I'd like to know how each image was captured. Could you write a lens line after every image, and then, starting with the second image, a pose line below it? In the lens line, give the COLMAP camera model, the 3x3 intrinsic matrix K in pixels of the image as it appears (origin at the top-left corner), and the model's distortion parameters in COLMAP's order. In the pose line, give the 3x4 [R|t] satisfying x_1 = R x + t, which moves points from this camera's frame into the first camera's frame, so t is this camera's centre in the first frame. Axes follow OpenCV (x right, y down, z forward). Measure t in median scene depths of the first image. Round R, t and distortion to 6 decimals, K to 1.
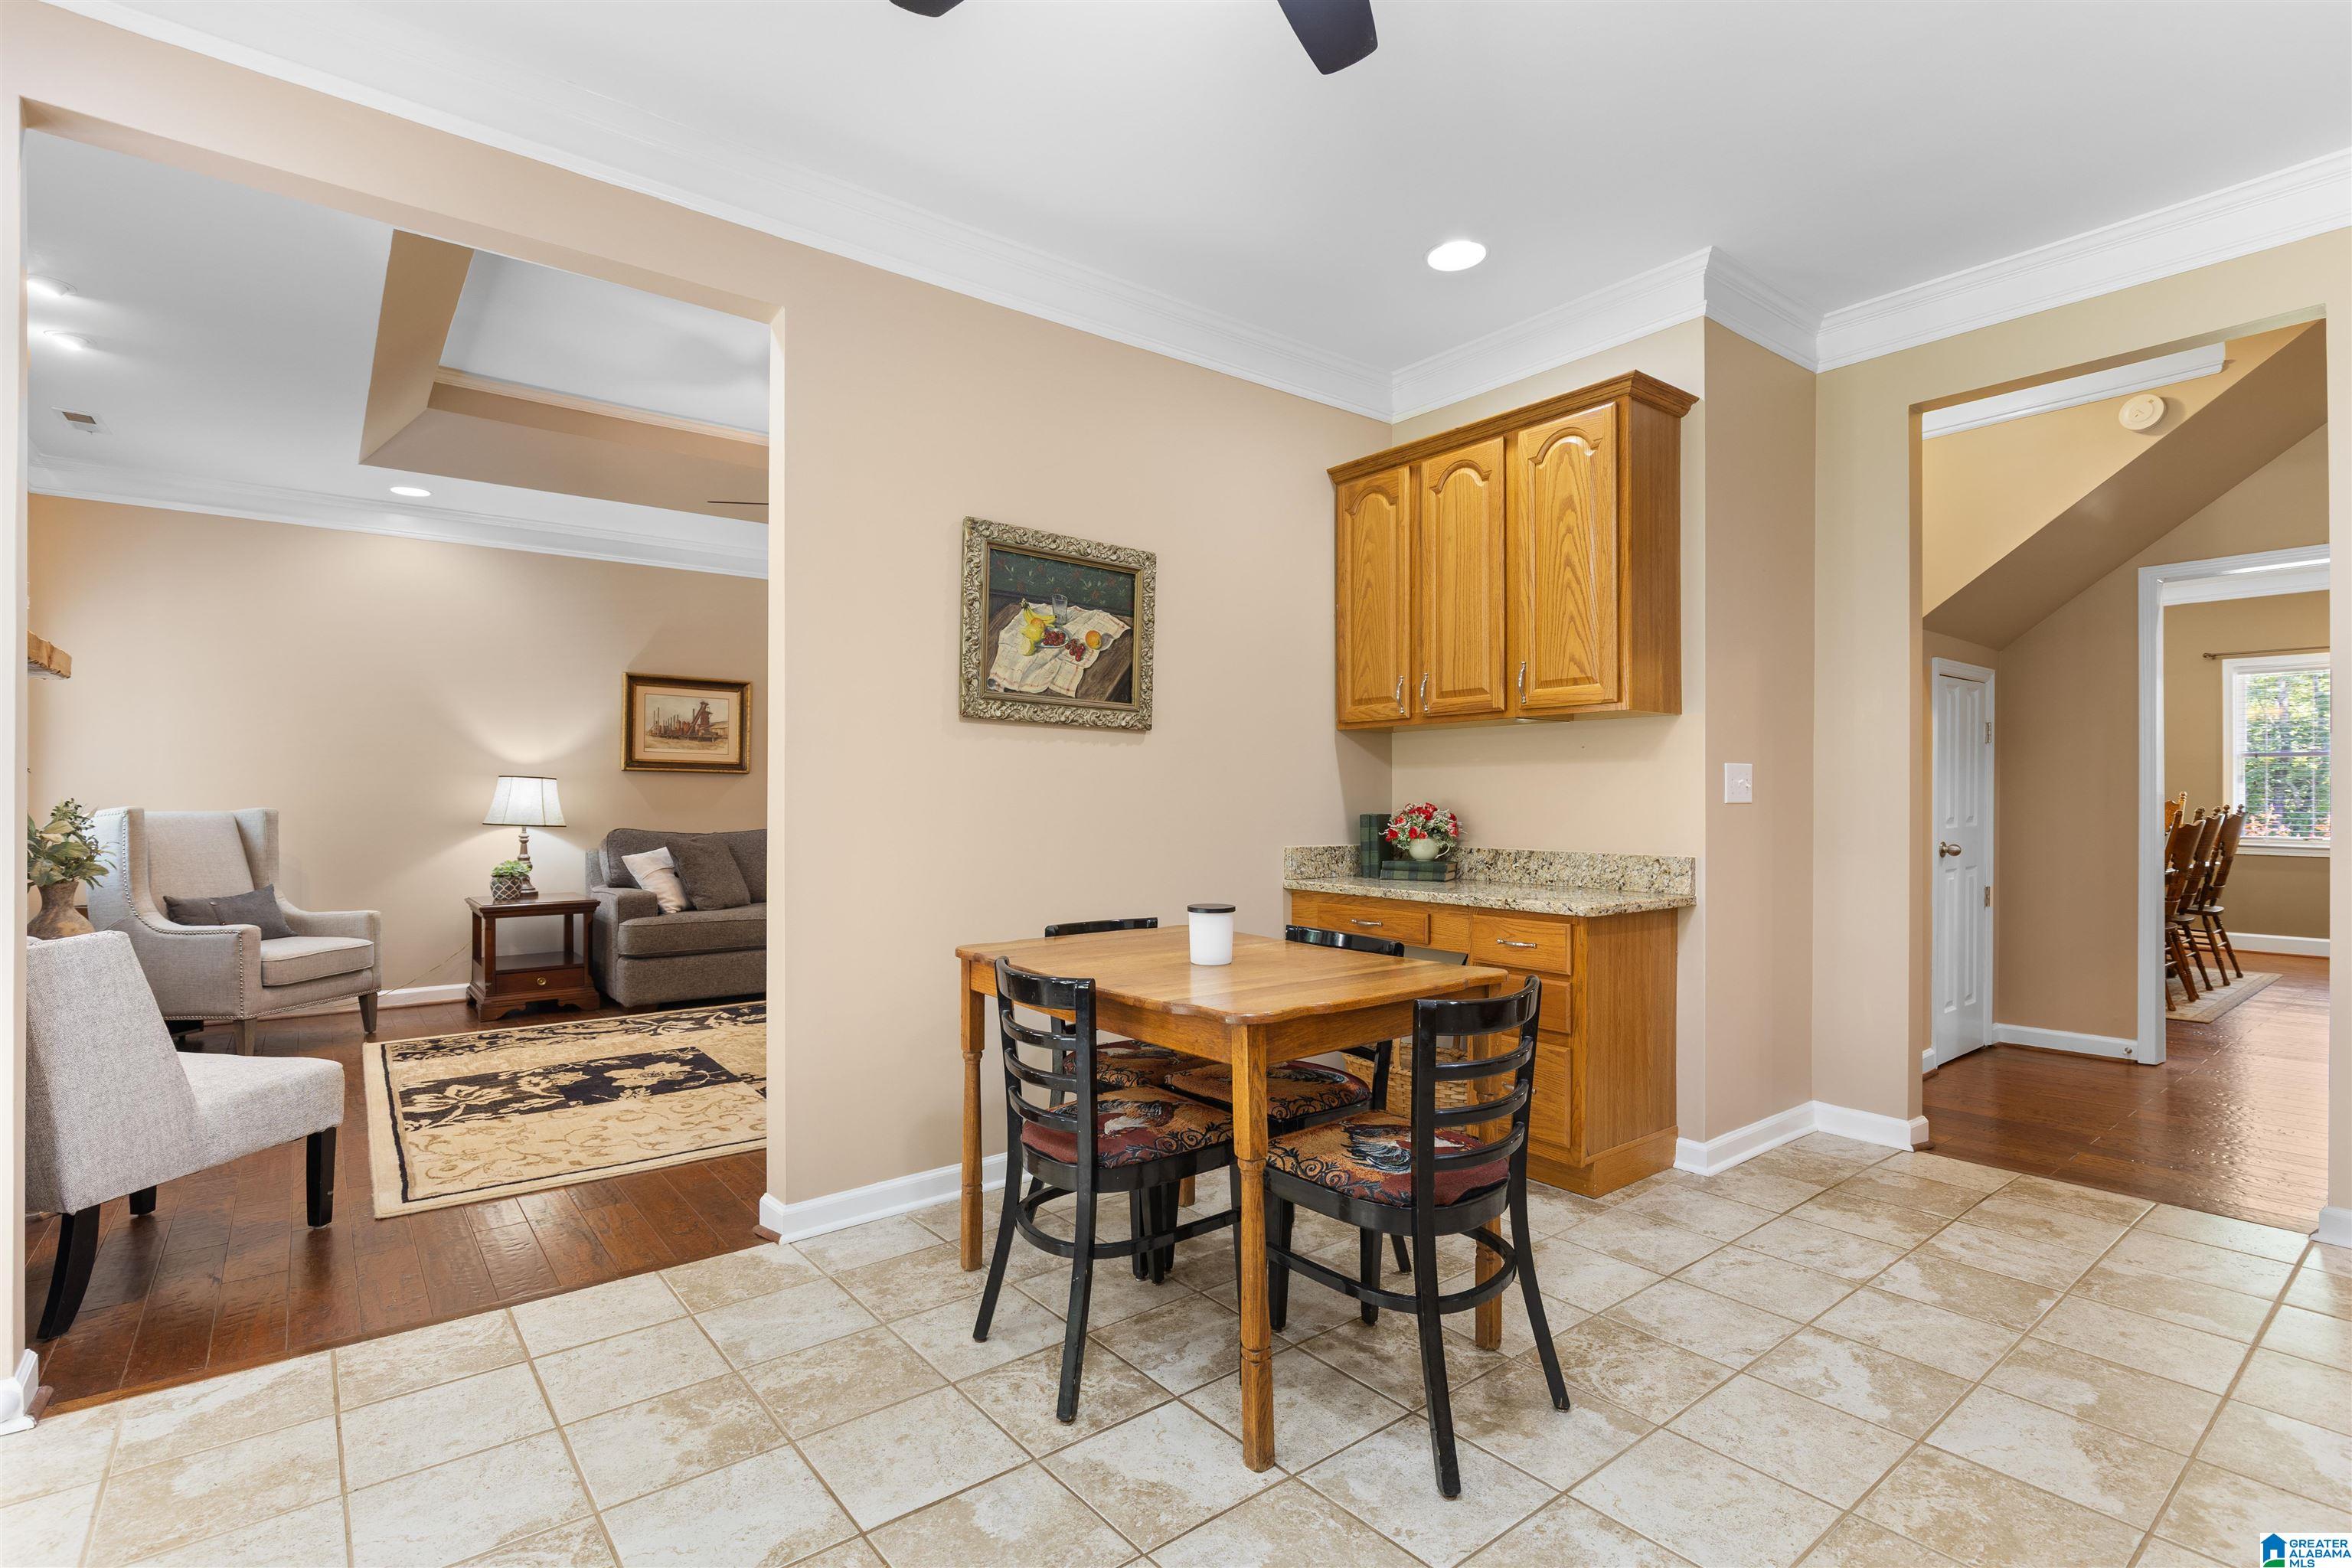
lens RADIAL K [[1111.7, 0, 1175.5], [0, 1111.7, 791.8], [0, 0, 1]] dist [-0.000149, -0.000480]
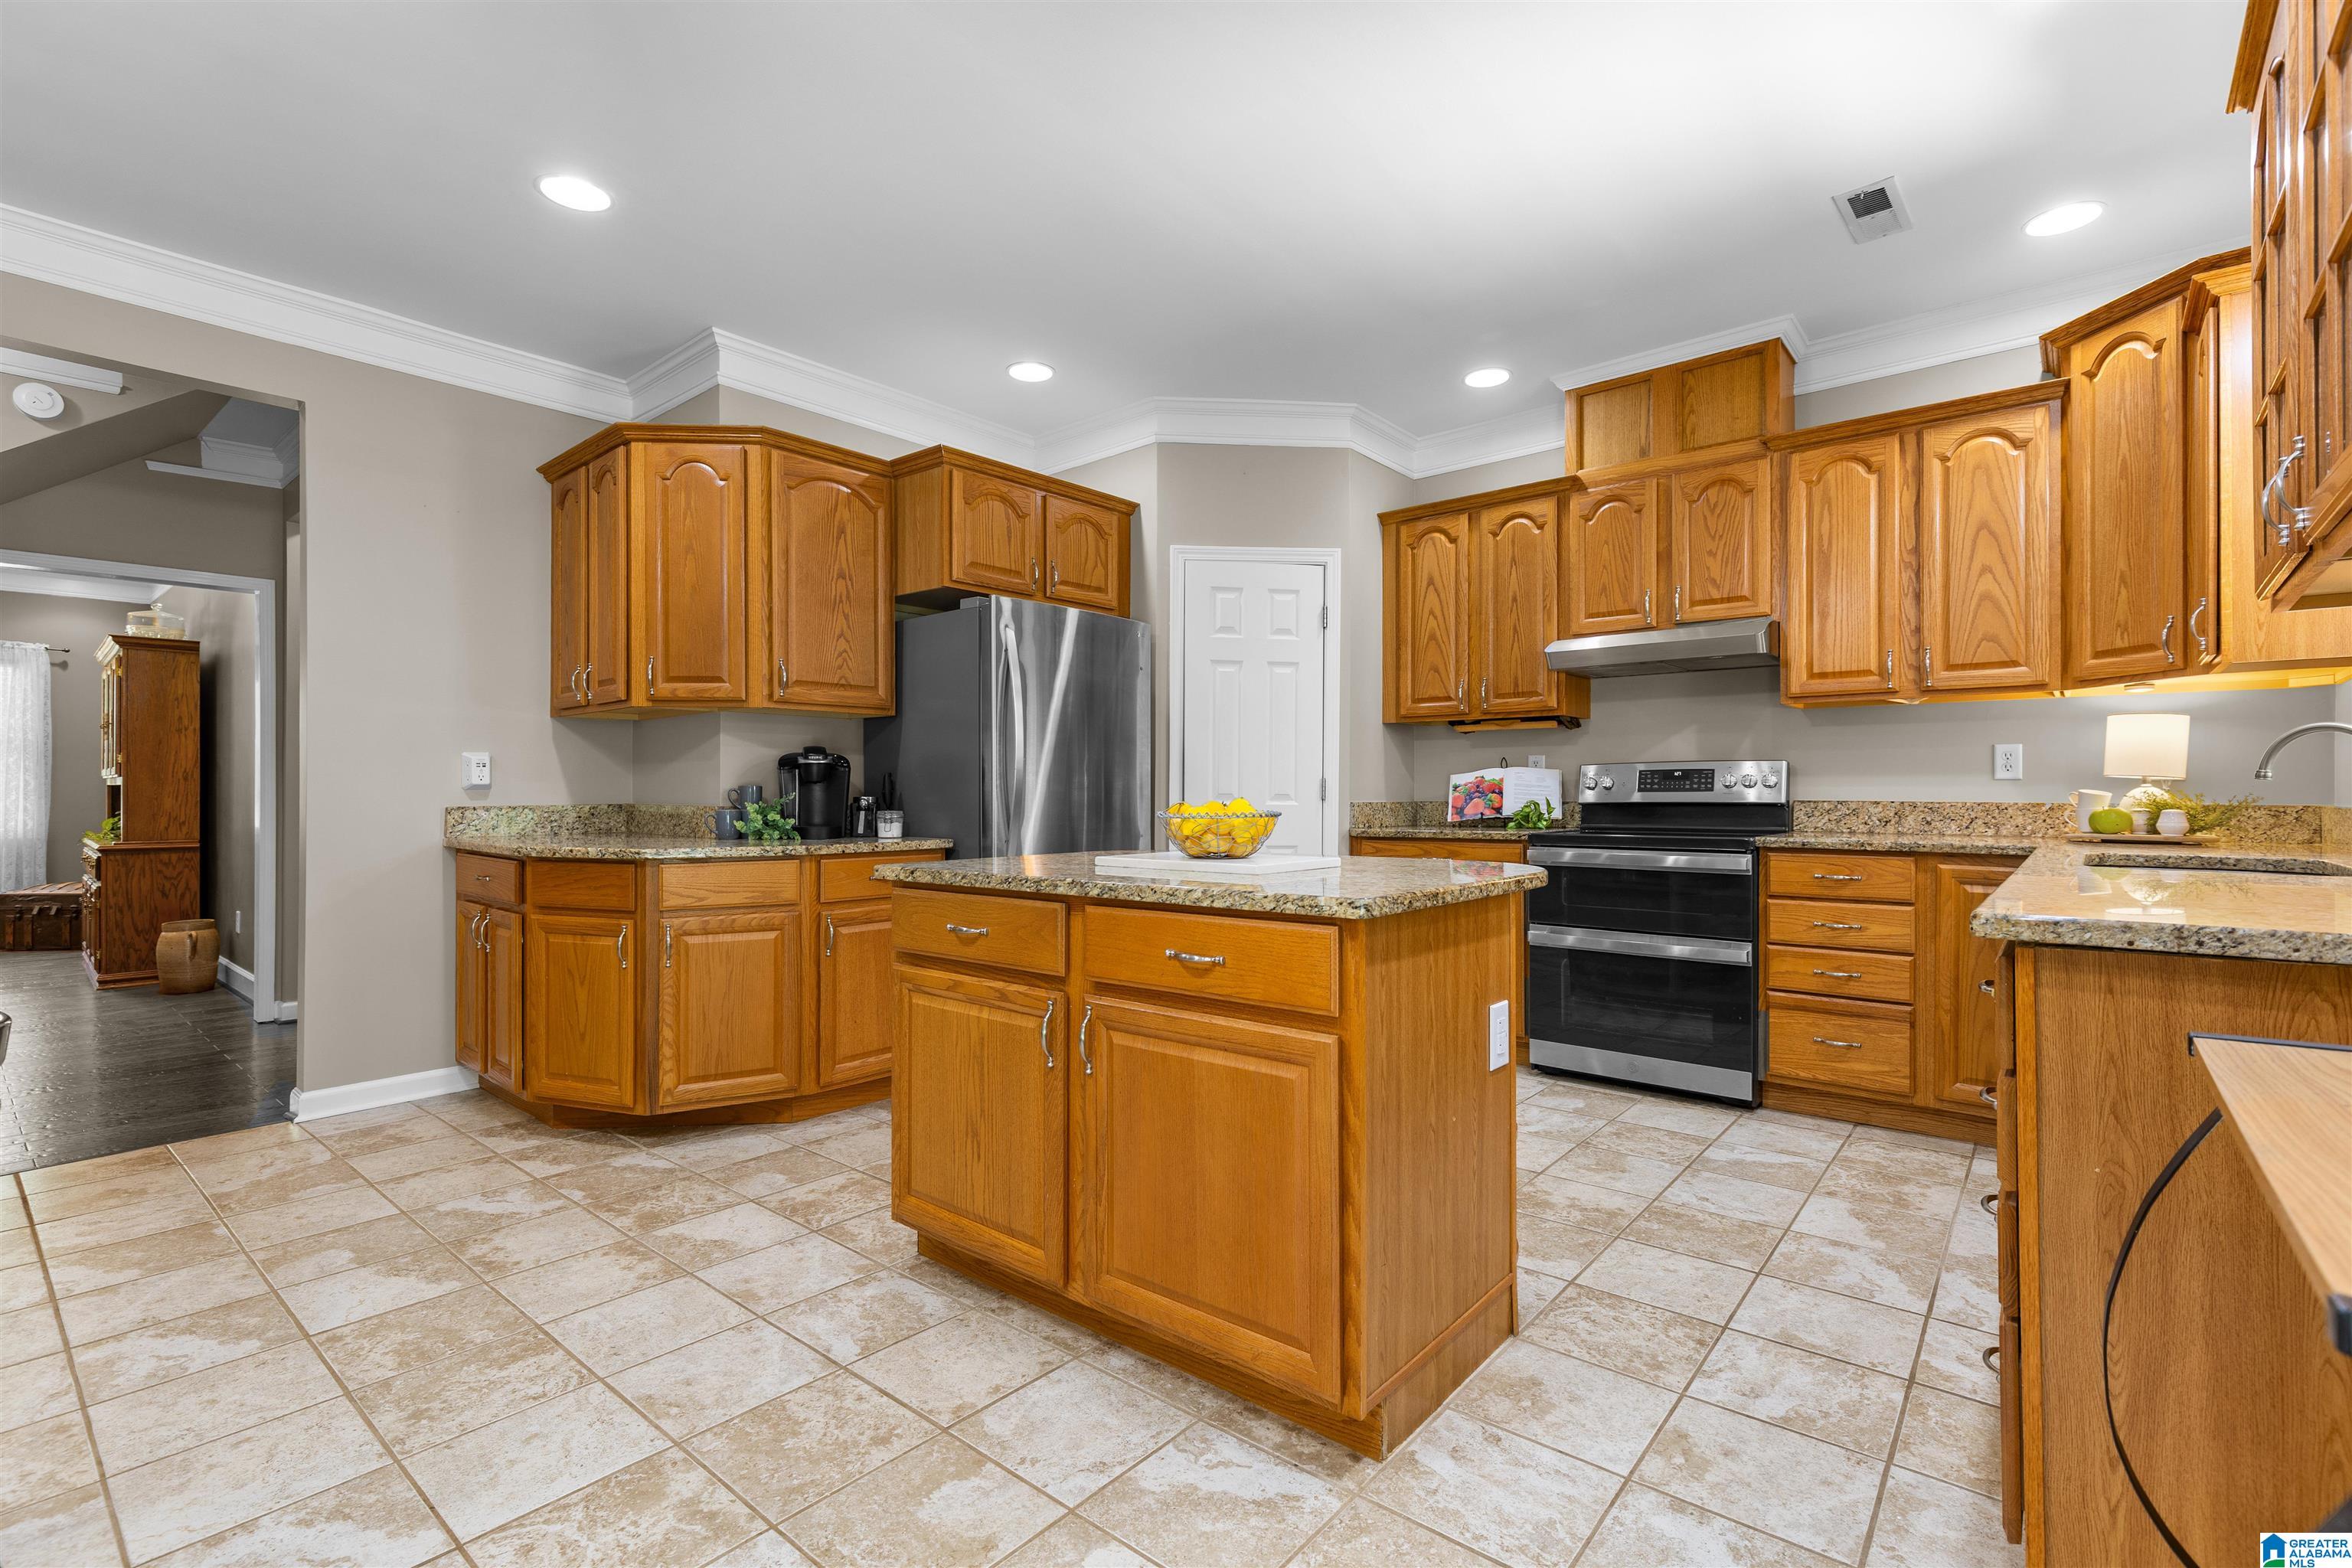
lens RADIAL K [[1058.4, 0, 1178.6], [0, 1058.4, 789.6], [0, 0, 1]] dist [0.007562, -0.001369]
pose [[-0.197176, 0.006772, 0.980345, -0.335356], [-0.001959, 0.999971, -0.007301, 0.018761], [-0.980366, -0.003360, -0.197157, 0.201161]]
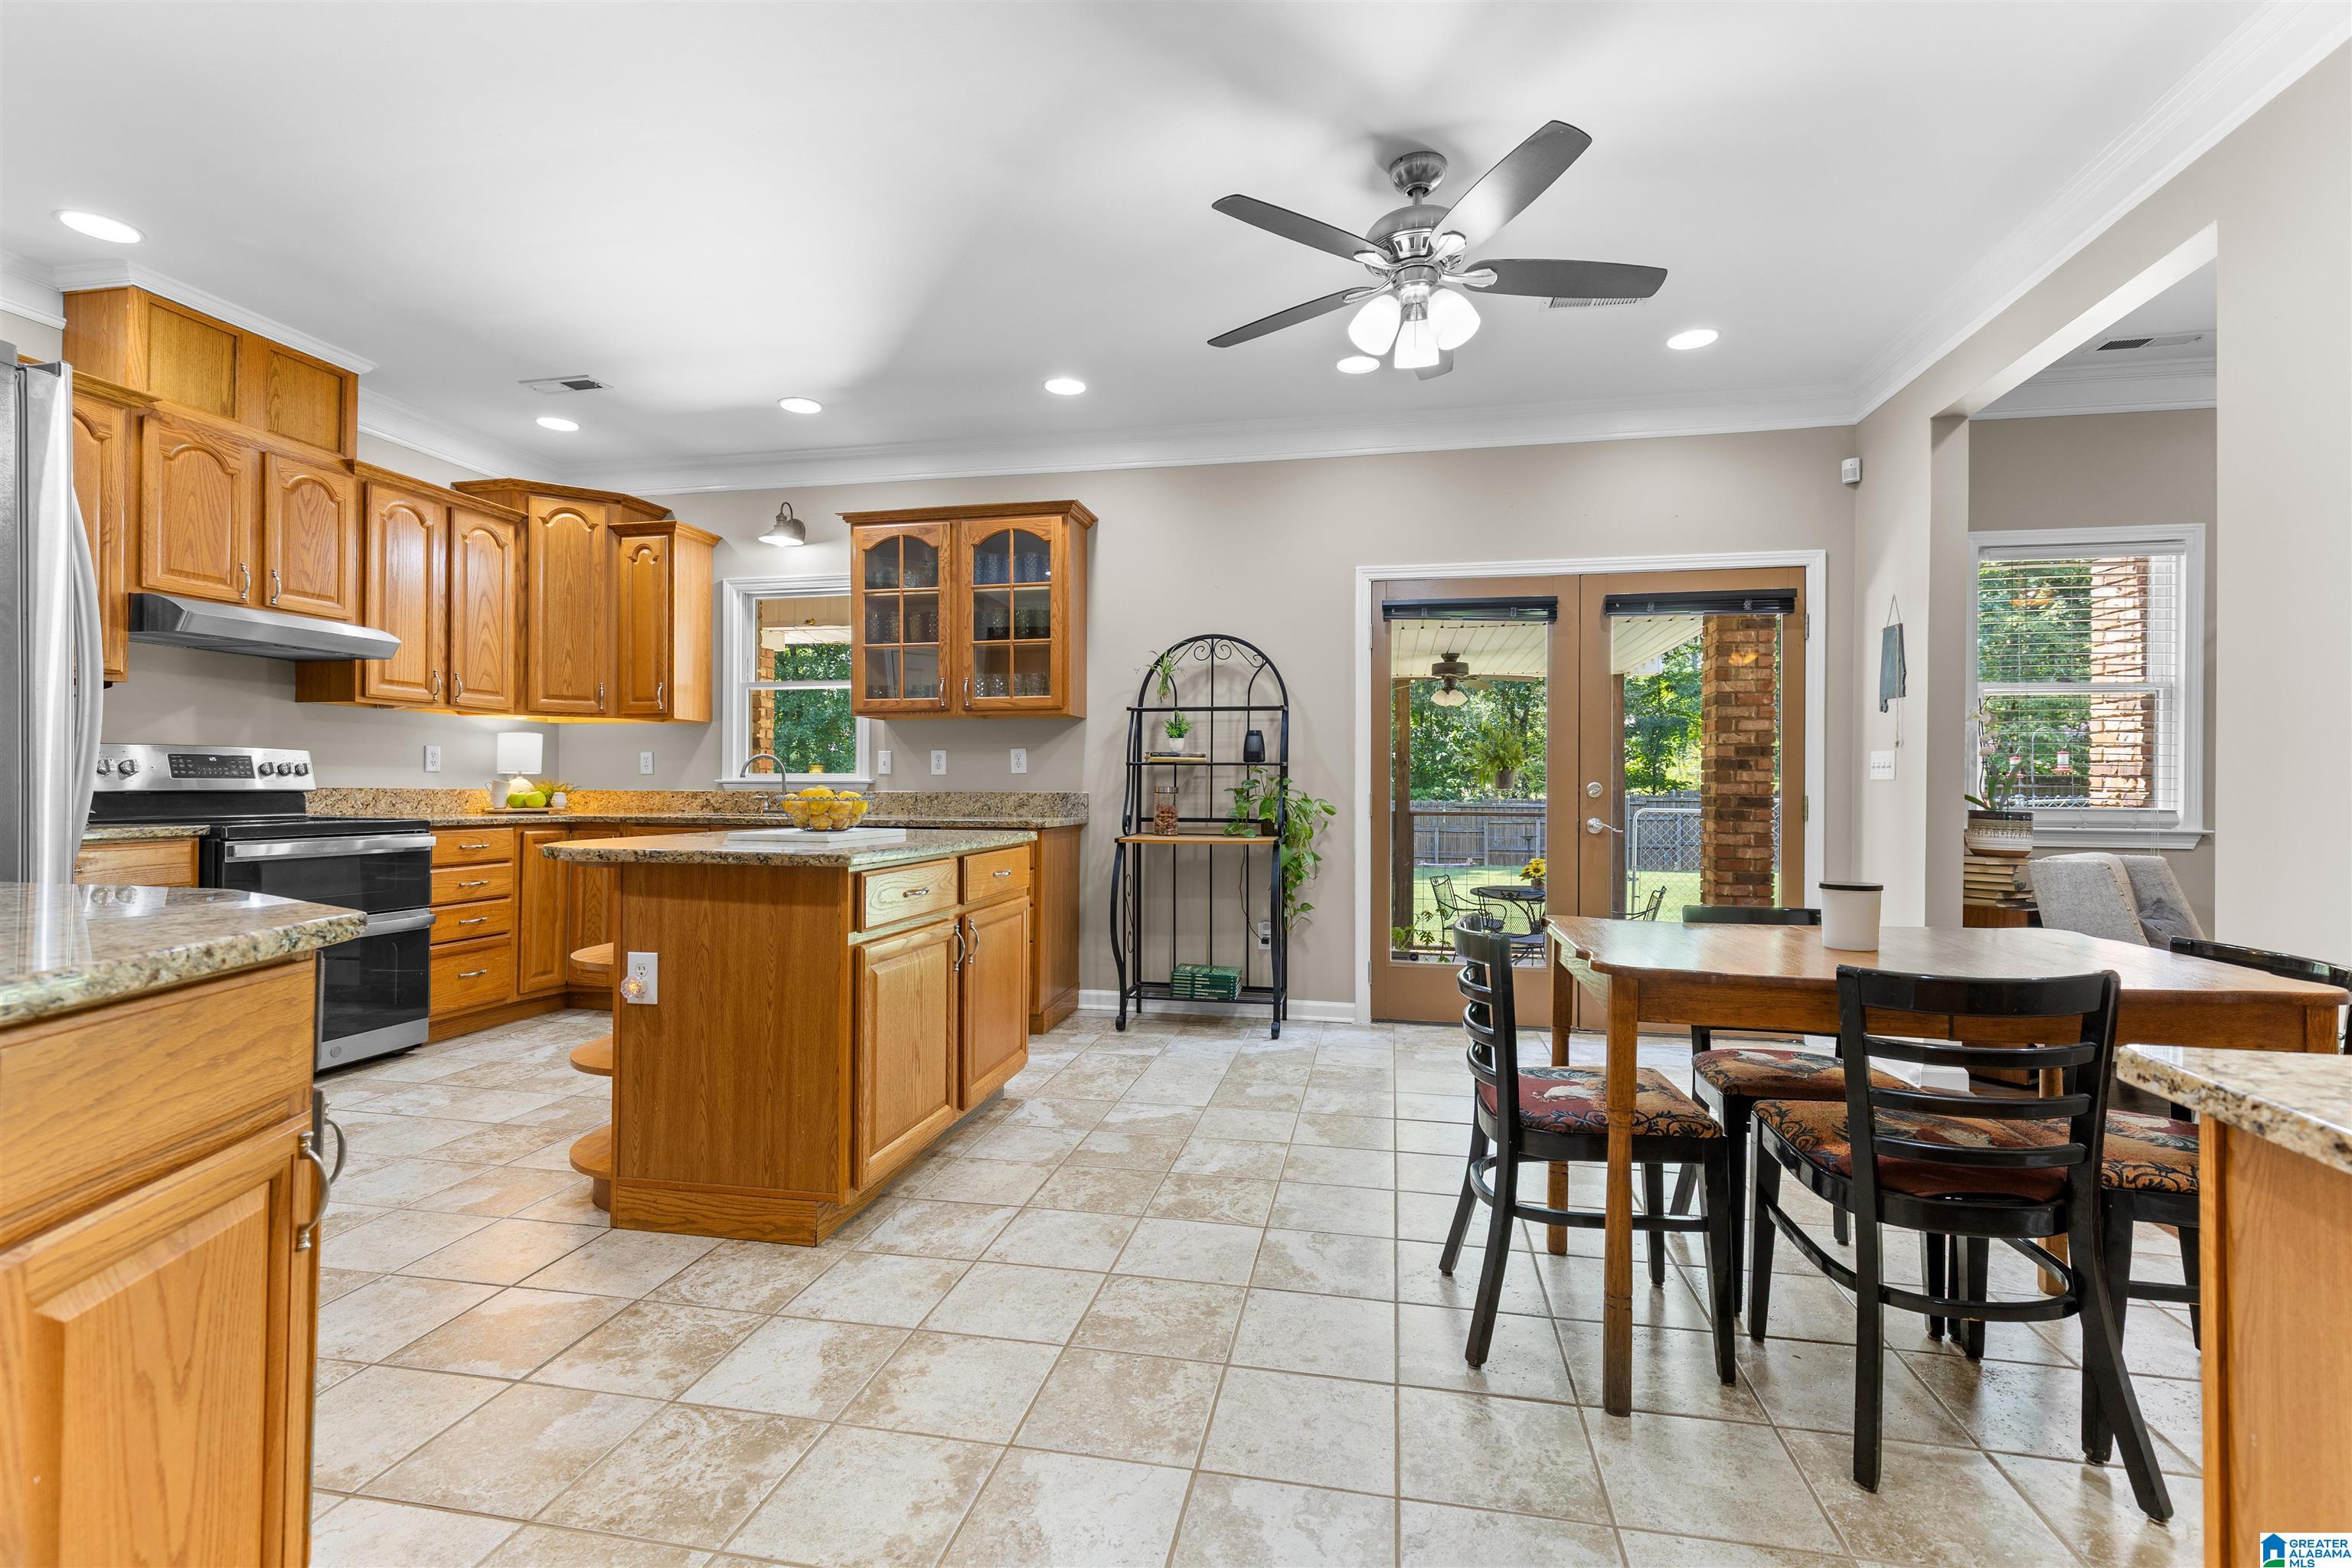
lens RADIAL K [[1058.4, 0, 1178.5], [0, 1058.4, 786.1], [0, 0, 1]] dist [0.007562, -0.001369]
pose [[-0.766090, -0.003118, -0.642726, 0.717505], [-0.001491, 0.999994, -0.003074, 0.021692], [0.642732, -0.001397, -0.766090, 0.960816]]
